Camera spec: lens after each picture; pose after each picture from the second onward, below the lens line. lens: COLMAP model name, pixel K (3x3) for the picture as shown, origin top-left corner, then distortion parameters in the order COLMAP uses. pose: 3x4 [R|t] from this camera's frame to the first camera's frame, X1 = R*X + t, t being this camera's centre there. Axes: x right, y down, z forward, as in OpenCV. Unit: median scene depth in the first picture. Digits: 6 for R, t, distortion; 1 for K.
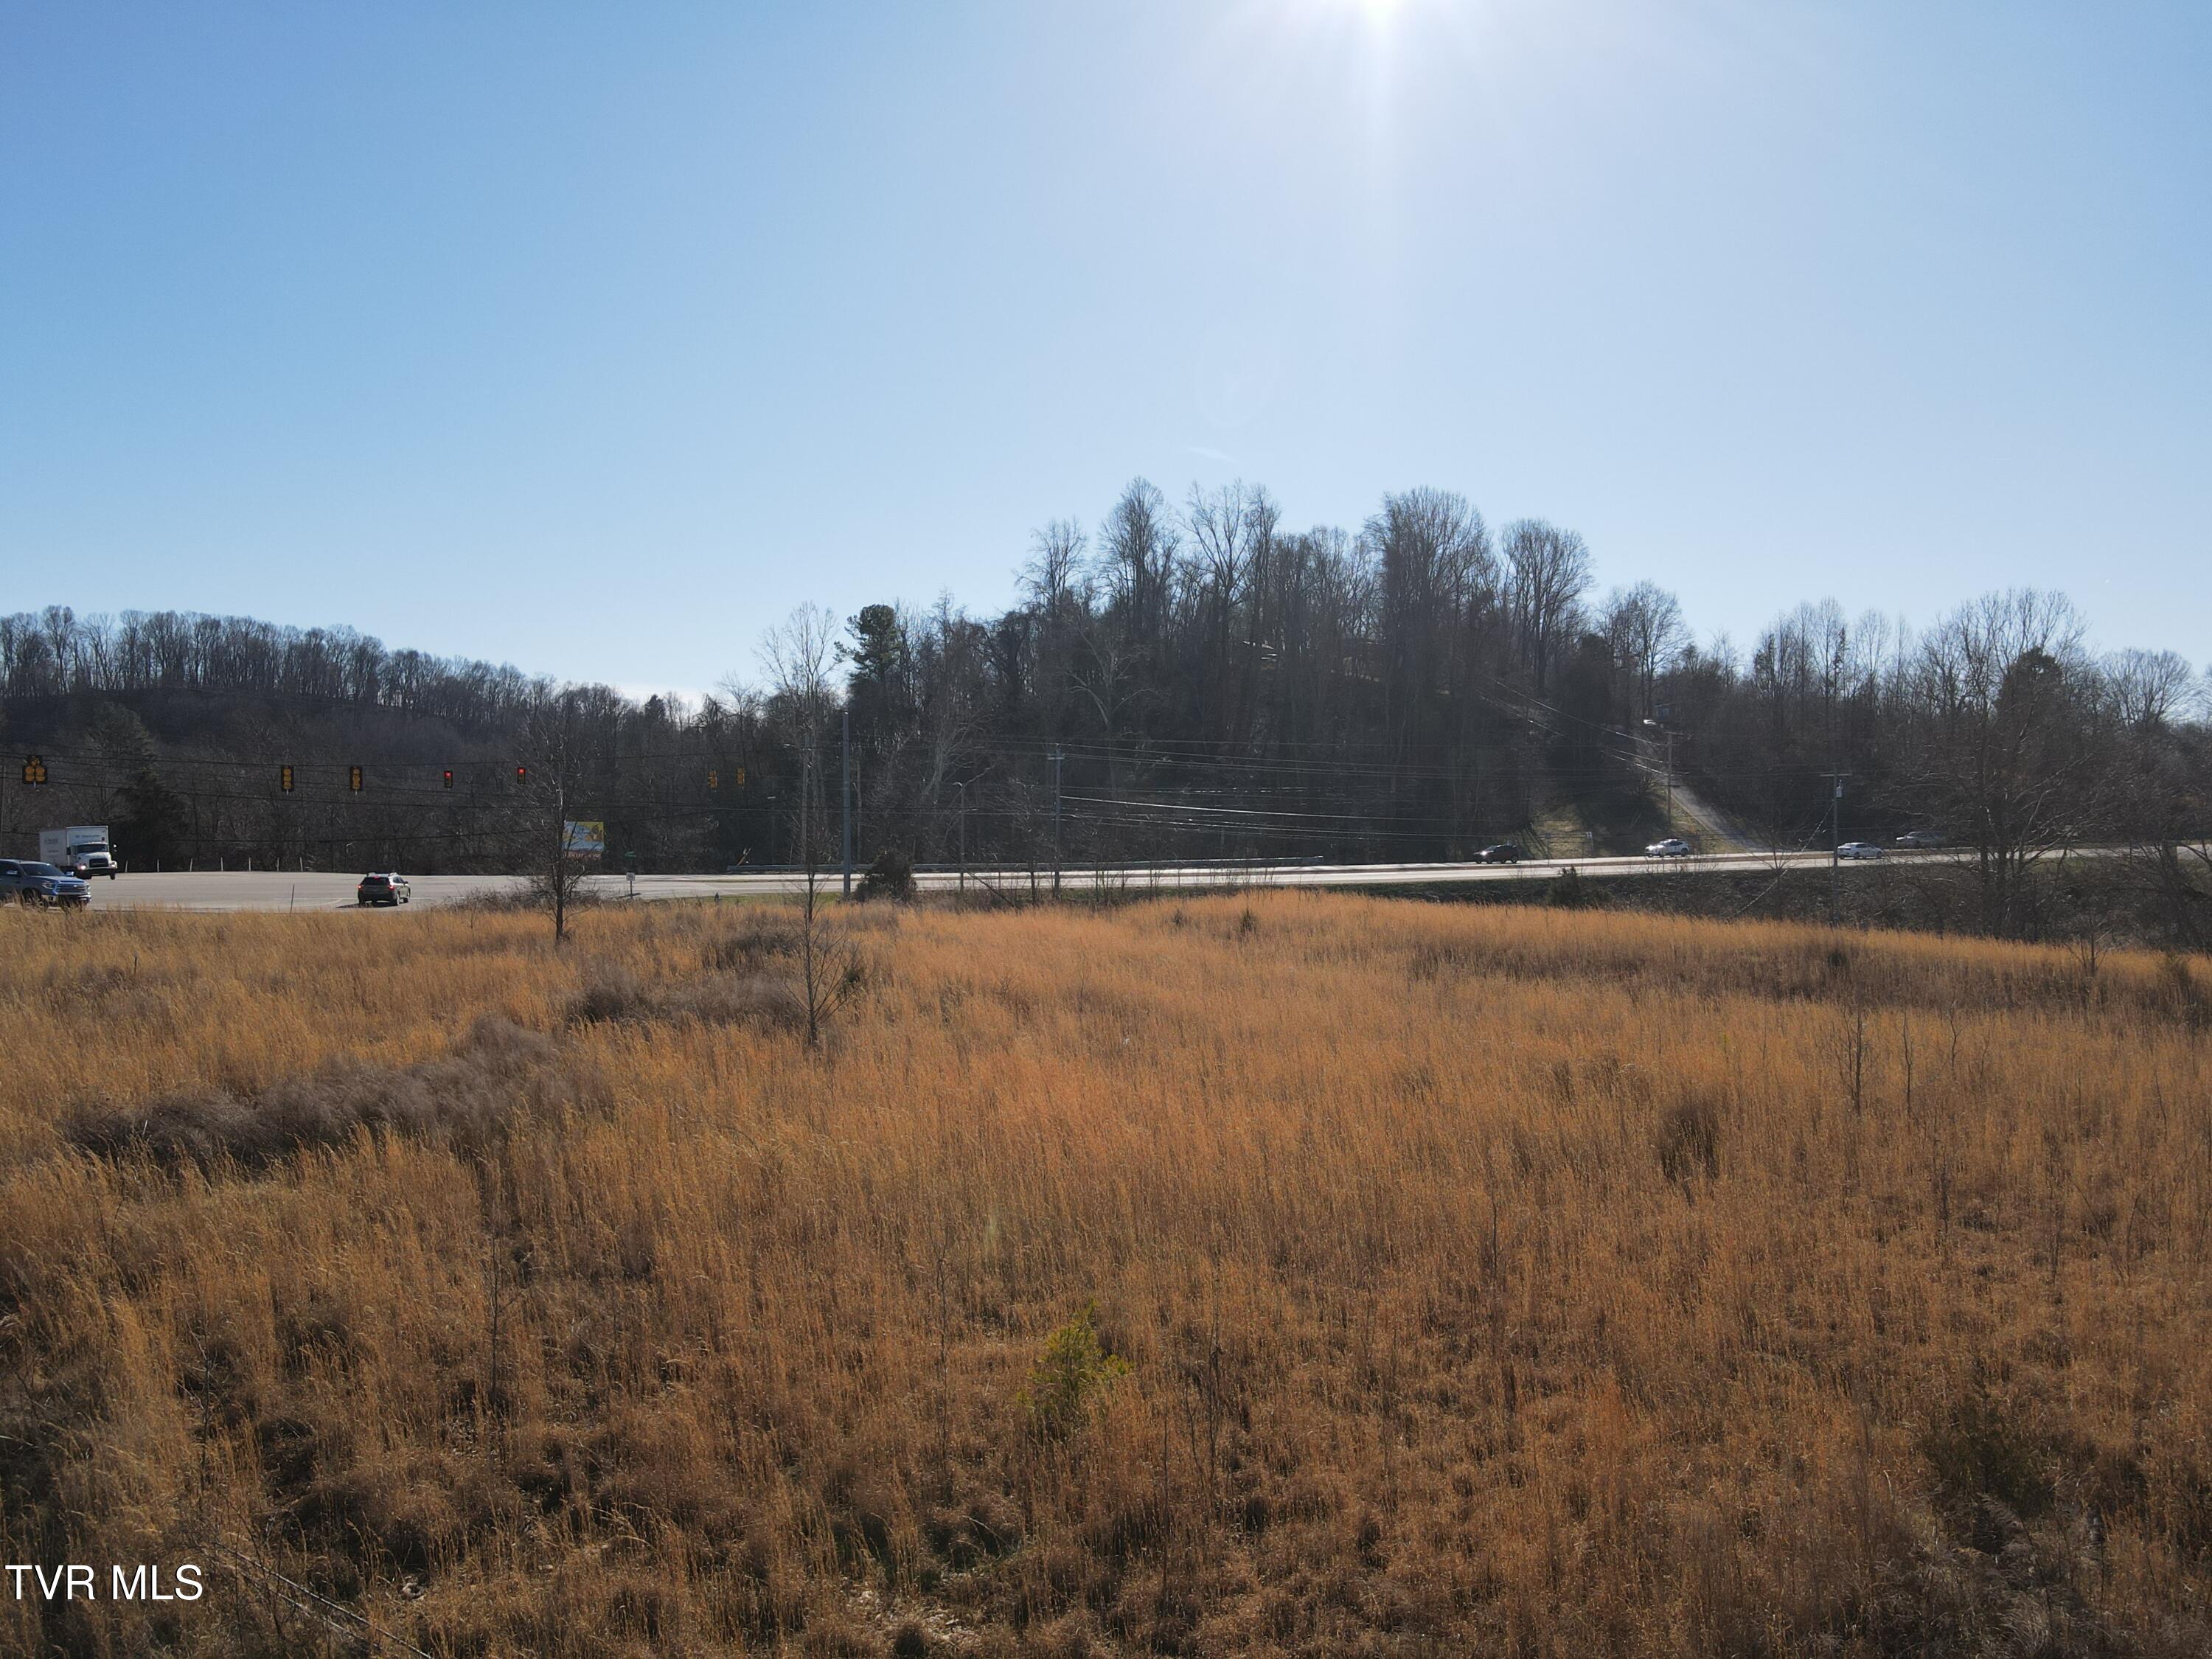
lens RADIAL K [[1631.0, 0, 1111.0], [0, 1631.0, 837.9], [0, 0, 1]] dist [-0.007078, 0.047382]
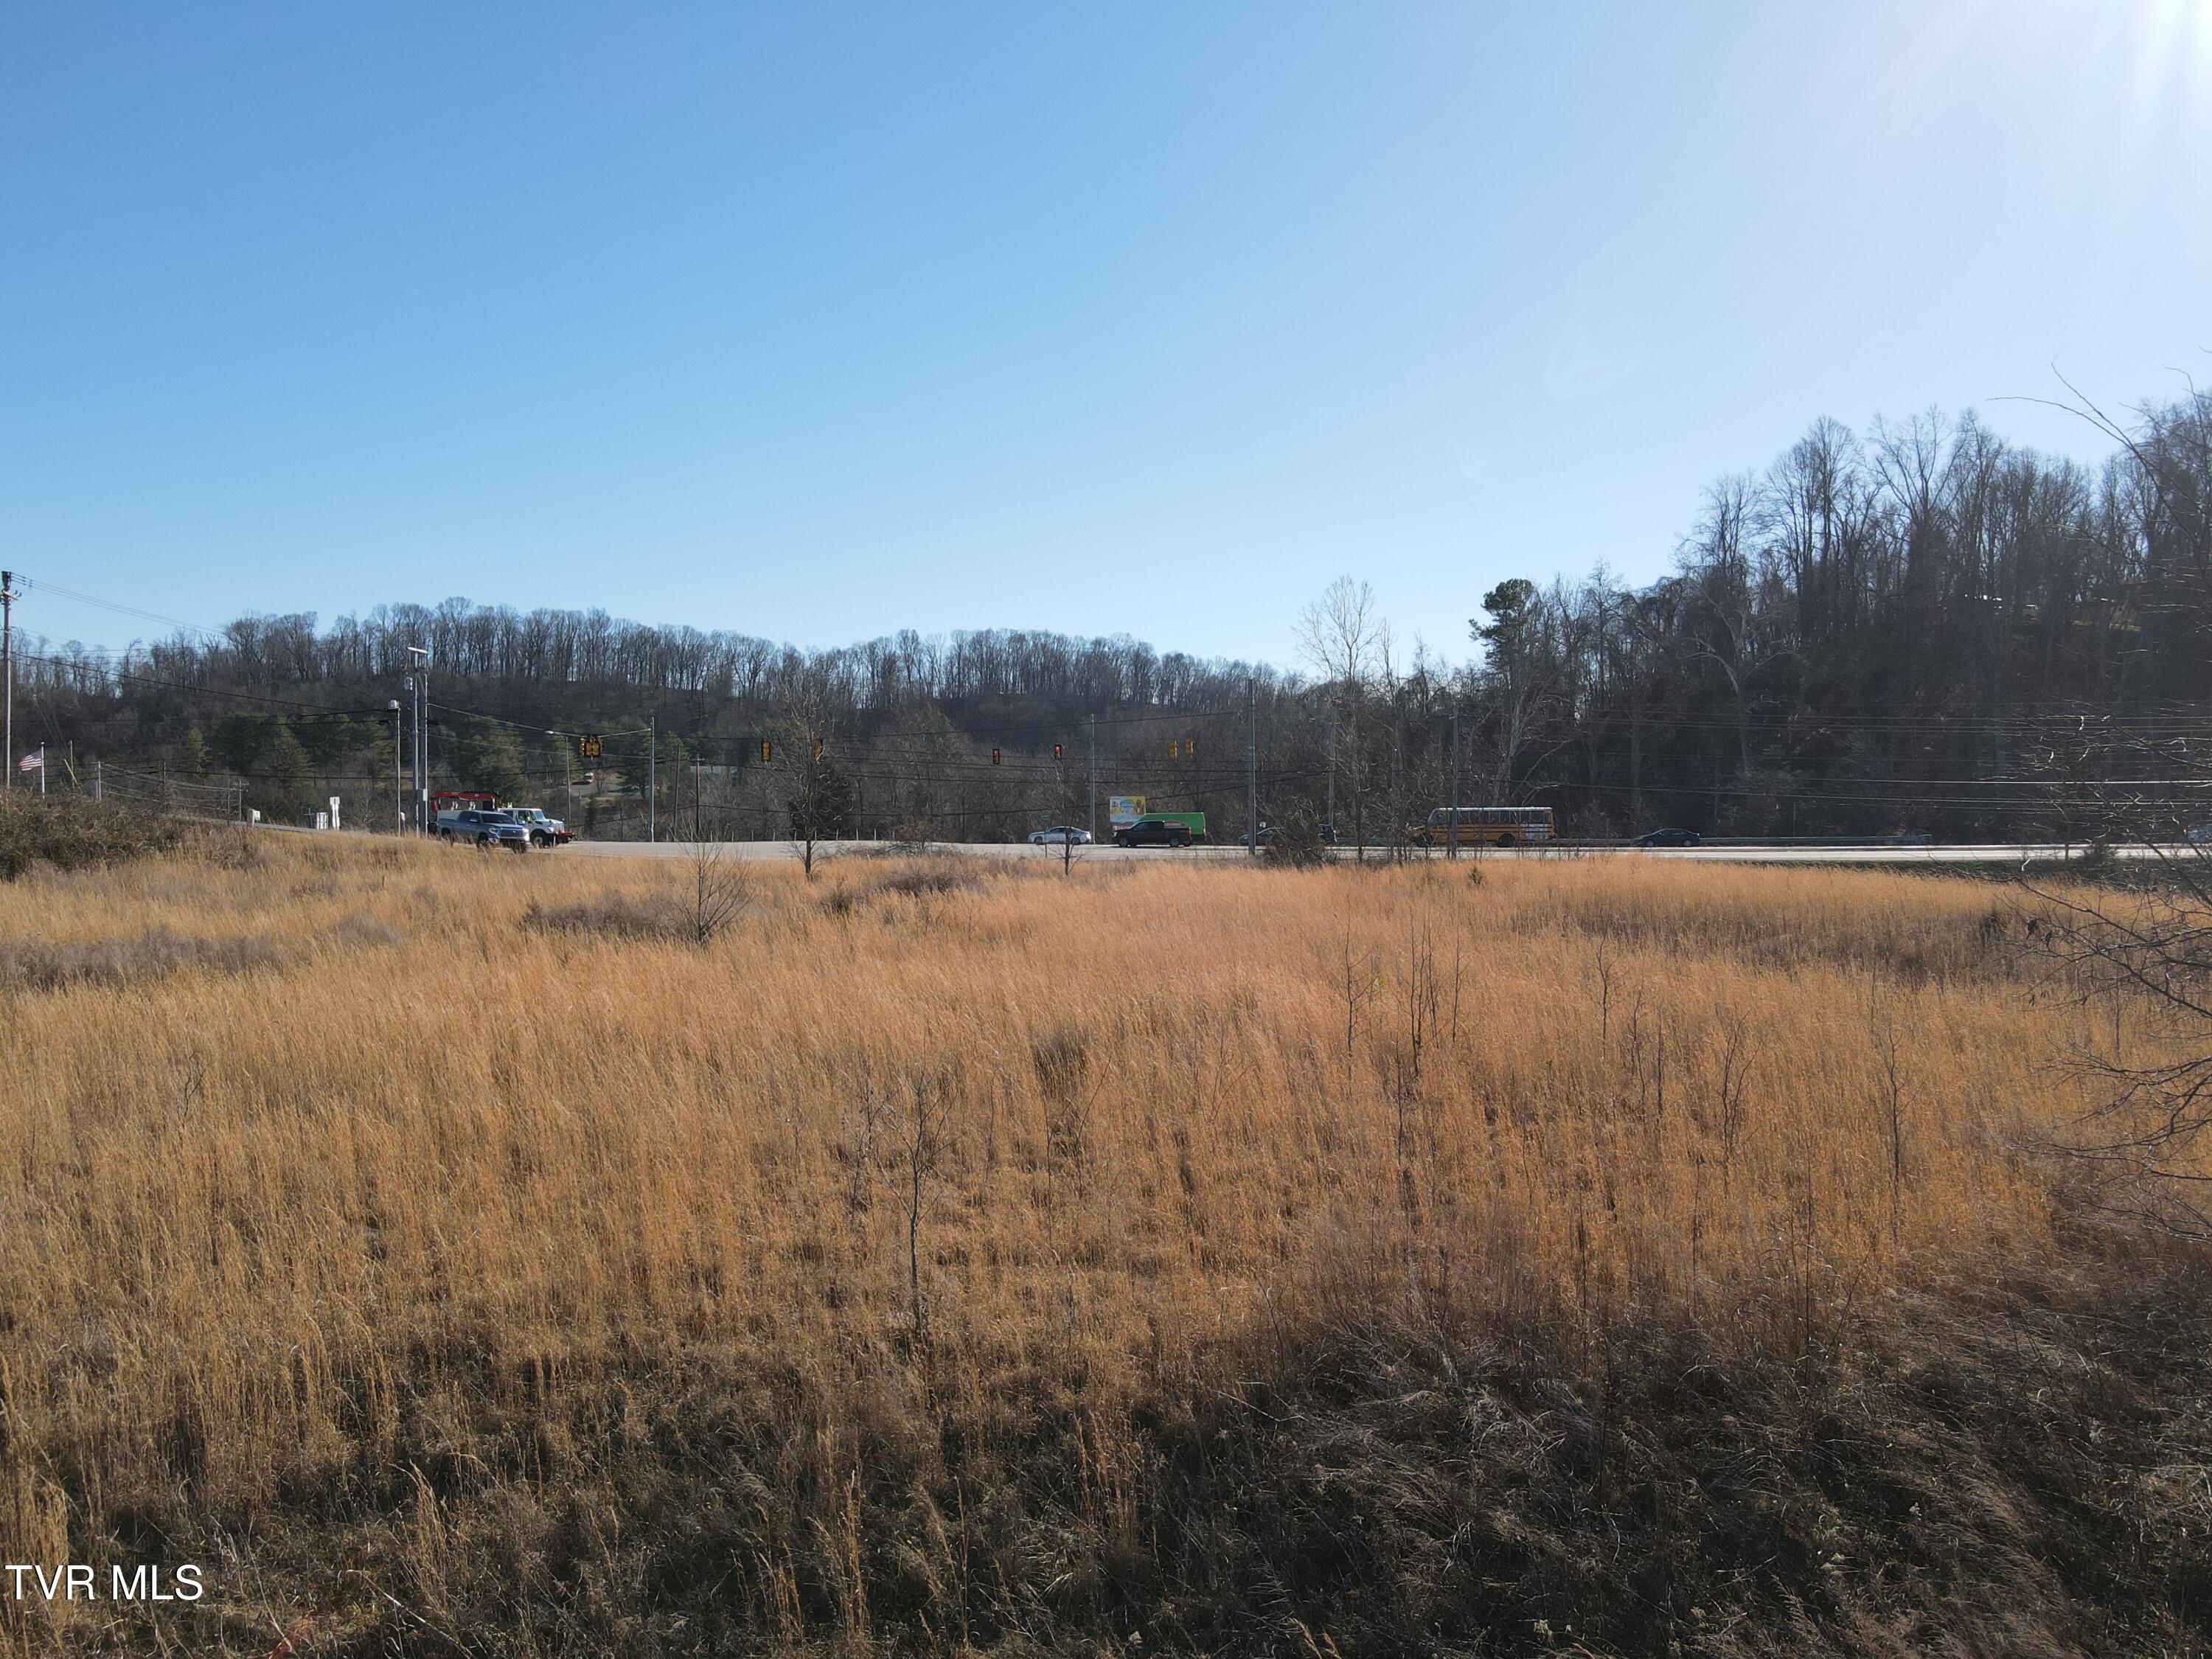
lens RADIAL K [[1631.0, 0, 1098.4], [0, 1631.0, 839.1], [0, 0, 1]] dist [-0.007078, 0.047382]
pose [[0.887103, 0.008221, -0.461498, 0.077073], [-0.005668, 0.999960, 0.006919, 0.005644], [0.461537, -0.003522, 0.887114, 0.023352]]
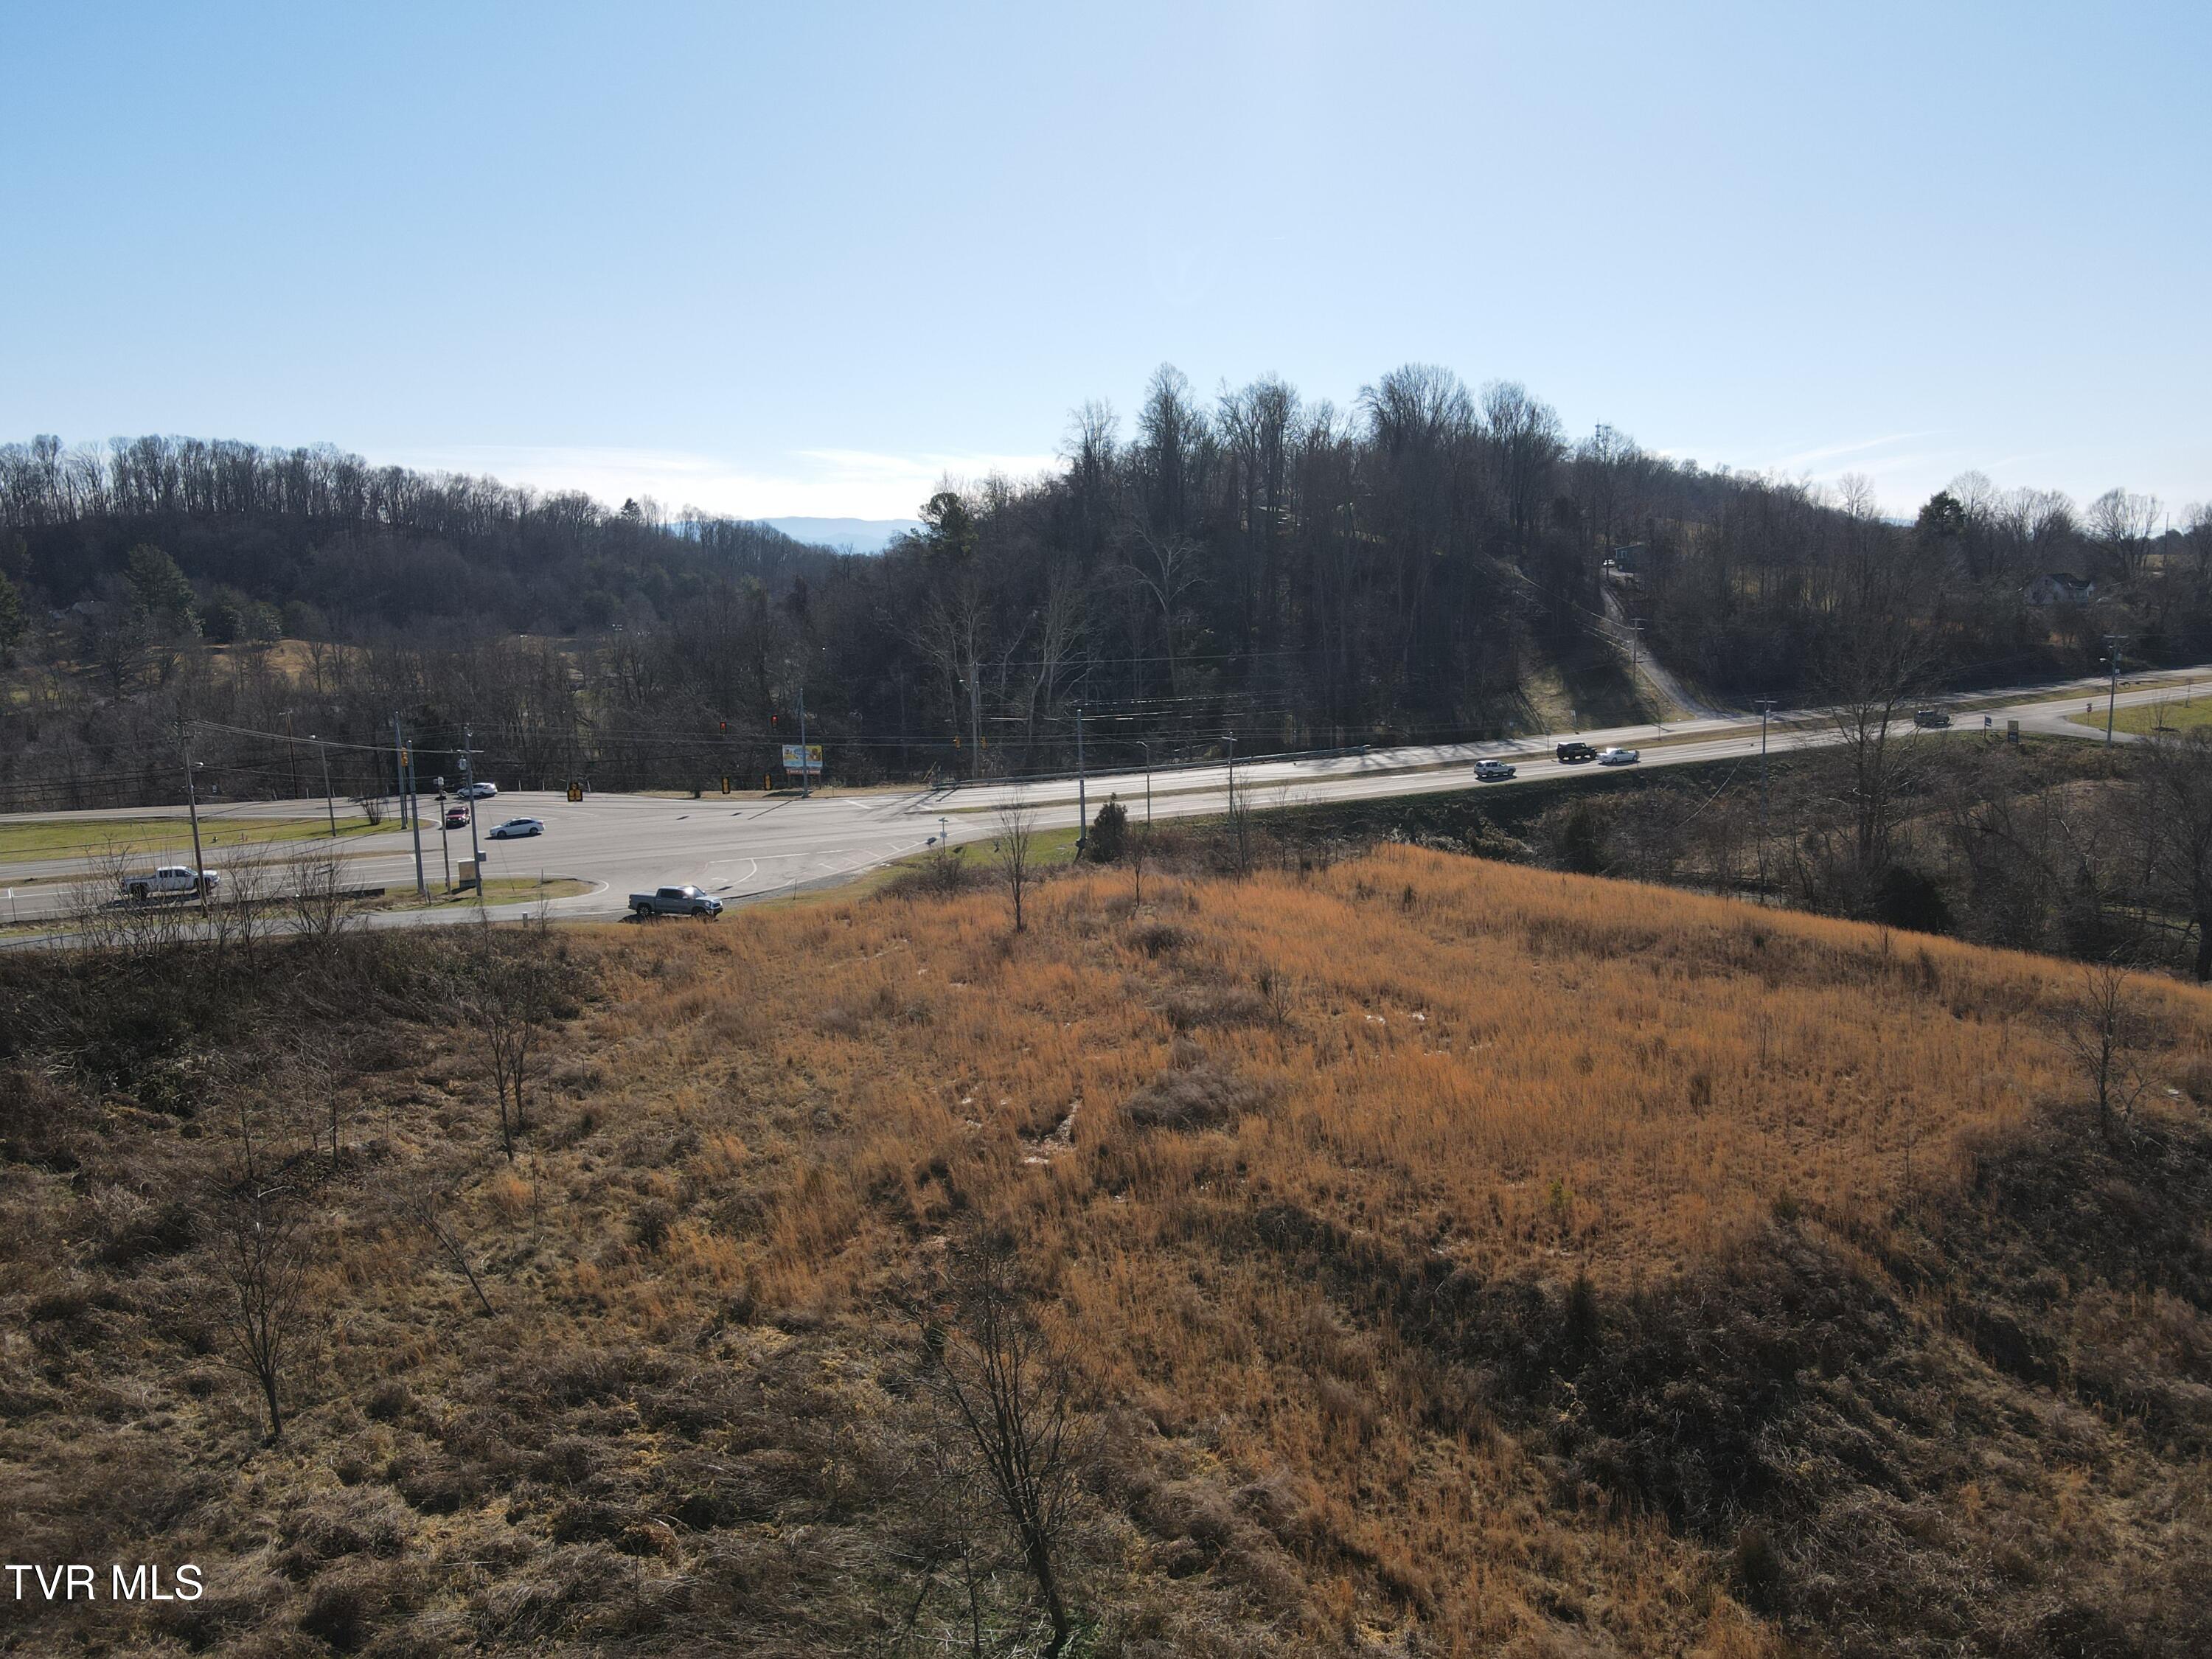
lens RADIAL K [[1631.0, 0, 1113.9], [0, 1631.0, 818.0], [0, 0, 1]] dist [-0.007078, 0.047382]
pose [[0.998855, -0.033693, 0.033960, -0.064698], [0.028833, 0.990475, 0.134641, -0.061086], [-0.038173, -0.133508, 0.990312, -0.147323]]
